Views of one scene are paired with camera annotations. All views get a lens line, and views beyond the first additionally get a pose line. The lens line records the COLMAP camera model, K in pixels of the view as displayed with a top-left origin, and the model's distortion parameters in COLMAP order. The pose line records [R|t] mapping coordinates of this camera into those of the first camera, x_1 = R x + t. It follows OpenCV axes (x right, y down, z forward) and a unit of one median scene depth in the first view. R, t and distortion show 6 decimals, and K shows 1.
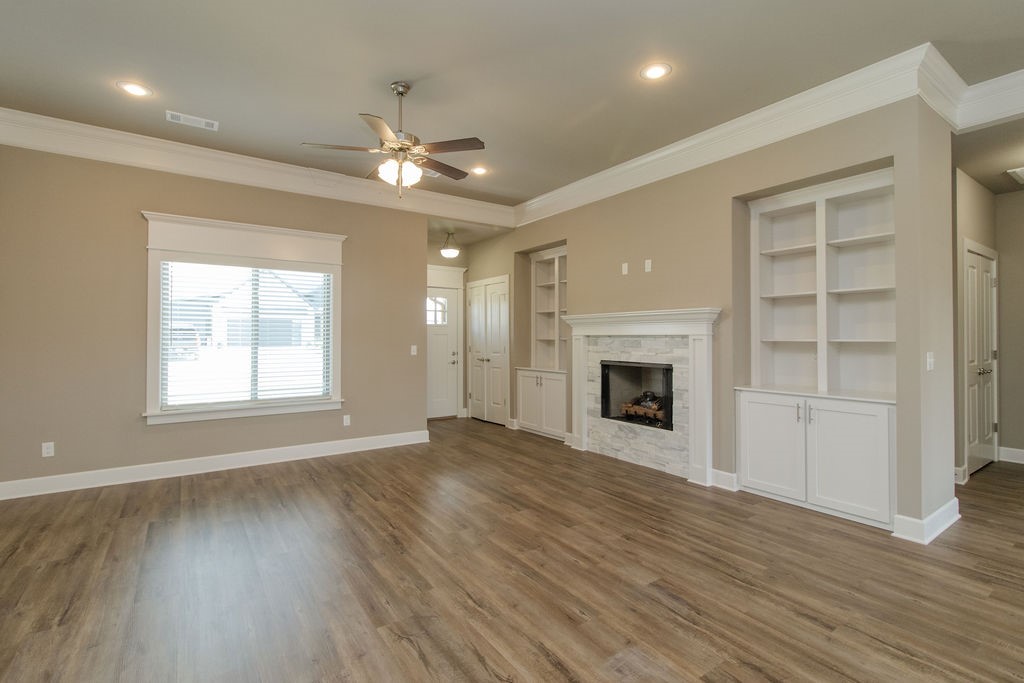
lens RADIAL K [[470.5, 0, 525.9], [0, 470.5, 333.7], [0, 0, 1]] dist [0.002326, -0.001342]
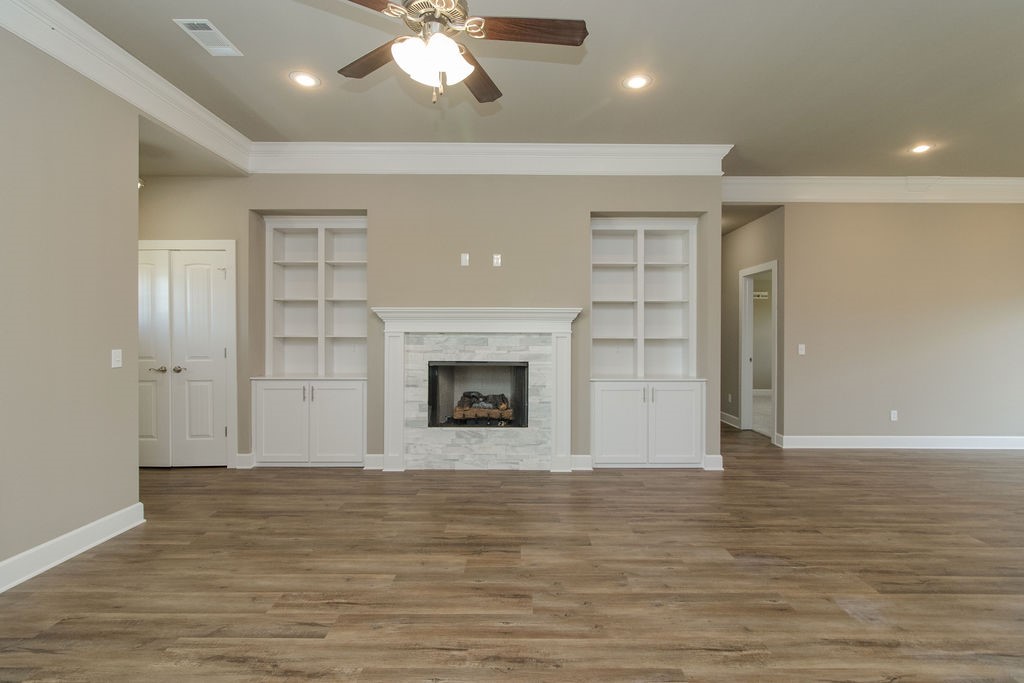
lens RADIAL K [[470.5, 0, 525.9], [0, 470.5, 337.5], [0, 0, 1]] dist [0.002326, -0.001342]
pose [[0.586055, -0.003456, 0.810264, -0.554869], [-0.010061, 0.999883, 0.011542, 0.001920], [-0.810209, -0.014917, 0.585951, 0.447629]]
